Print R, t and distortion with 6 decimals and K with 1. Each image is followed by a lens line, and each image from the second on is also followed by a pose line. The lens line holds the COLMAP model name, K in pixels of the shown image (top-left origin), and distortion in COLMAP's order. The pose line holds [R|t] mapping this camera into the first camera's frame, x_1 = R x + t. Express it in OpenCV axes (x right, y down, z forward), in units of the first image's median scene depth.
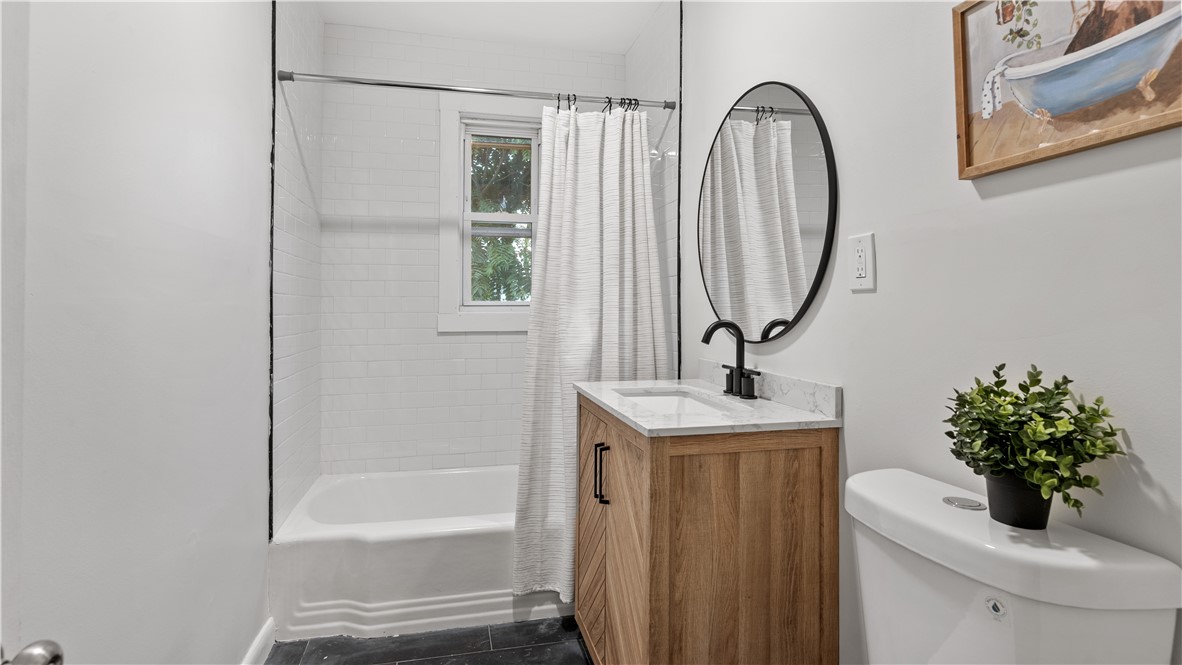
lens RADIAL K [[600.3, 0, 586.6], [0, 600.3, 327.8], [0, 0, 1]] dist [-0.000852, -0.000549]
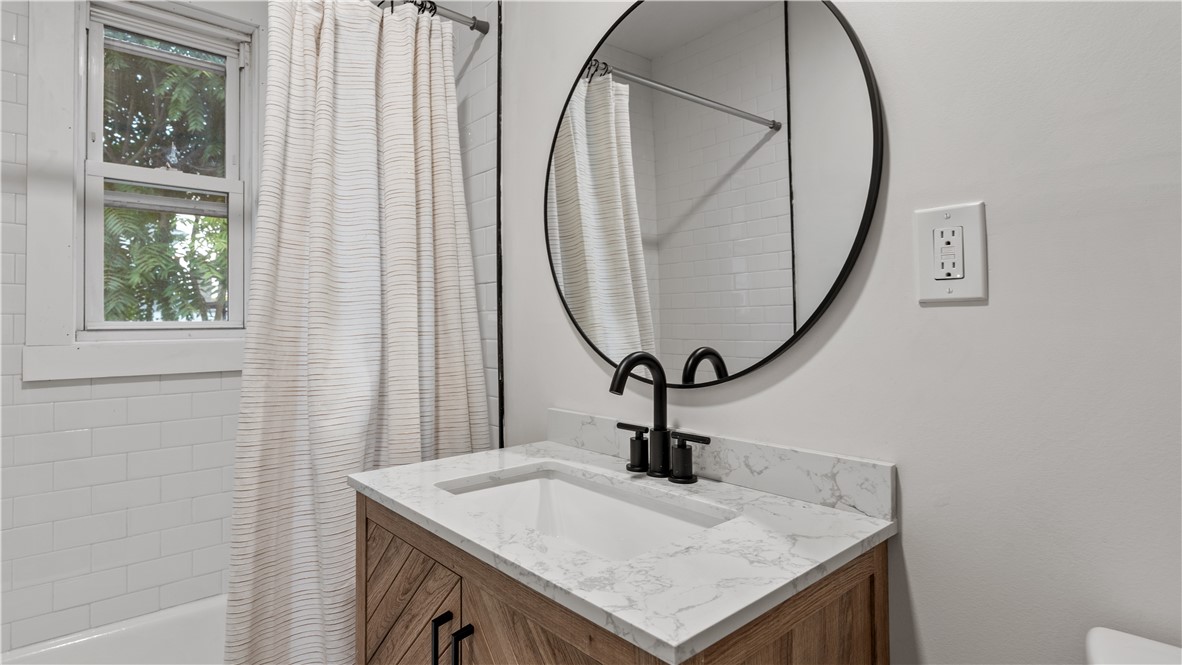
lens RADIAL K [[600.3, 0, 586.6], [0, 600.3, 327.8], [0, 0, 1]] dist [-0.000852, -0.000549]
pose [[0.882632, -0.008966, 0.469980, -0.075558], [0.023722, 0.999394, -0.025485, -0.017816], [-0.469466, 0.033643, 0.882309, 0.385341]]
